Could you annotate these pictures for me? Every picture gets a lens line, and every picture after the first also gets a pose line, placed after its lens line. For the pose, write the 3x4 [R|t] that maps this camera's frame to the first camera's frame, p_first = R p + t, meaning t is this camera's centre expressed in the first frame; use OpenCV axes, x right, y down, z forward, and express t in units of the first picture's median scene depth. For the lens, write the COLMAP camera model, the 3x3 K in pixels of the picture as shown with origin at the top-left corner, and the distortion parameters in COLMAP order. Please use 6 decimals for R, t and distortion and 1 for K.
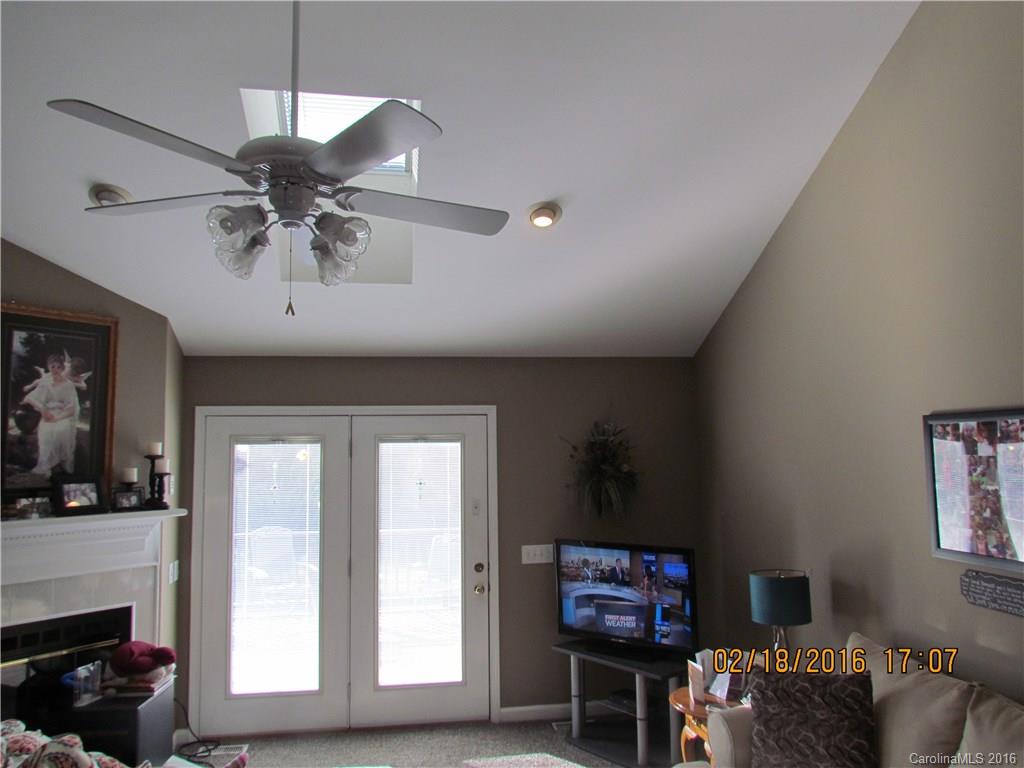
lens RADIAL K [[751.2, 0, 512.0], [0, 751.2, 384.0], [0, 0, 1]] dist [-0.023155, 0.007495]
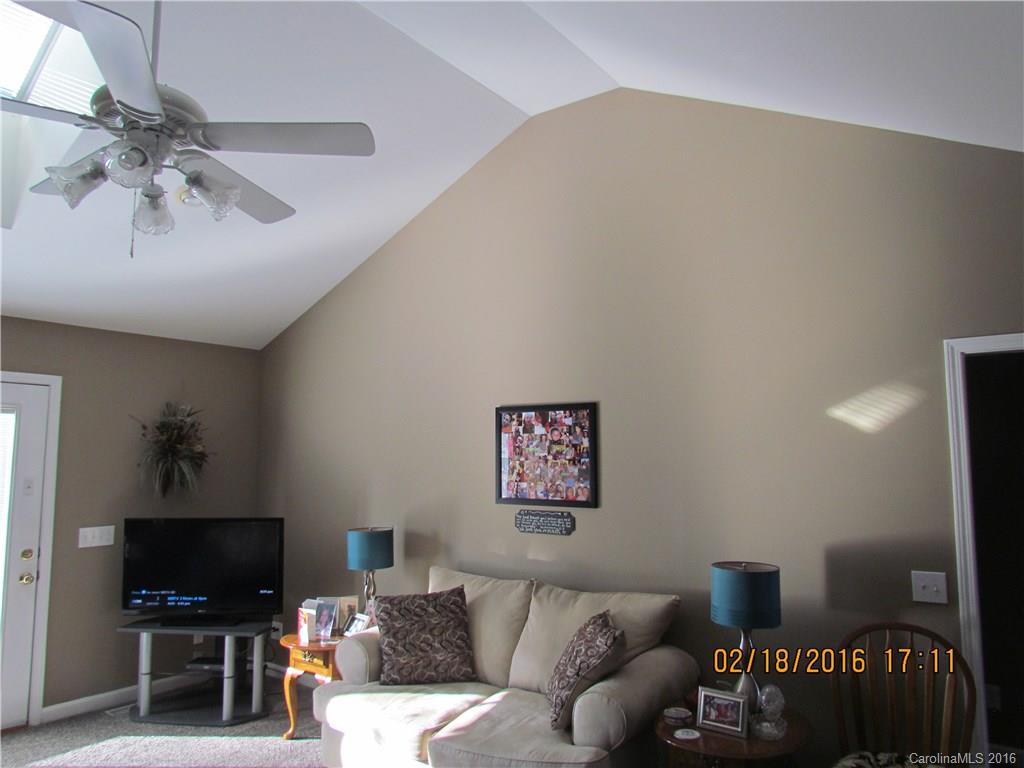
lens RADIAL K [[746.4, 0, 512.0], [0, 746.4, 384.0], [0, 0, 1]] dist [-0.011072, 0.001434]
pose [[0.704803, 0.087774, 0.703952, -0.460483], [-0.078080, 0.995885, -0.046001, 0.061823], [-0.705093, -0.022543, 0.708756, -0.052885]]
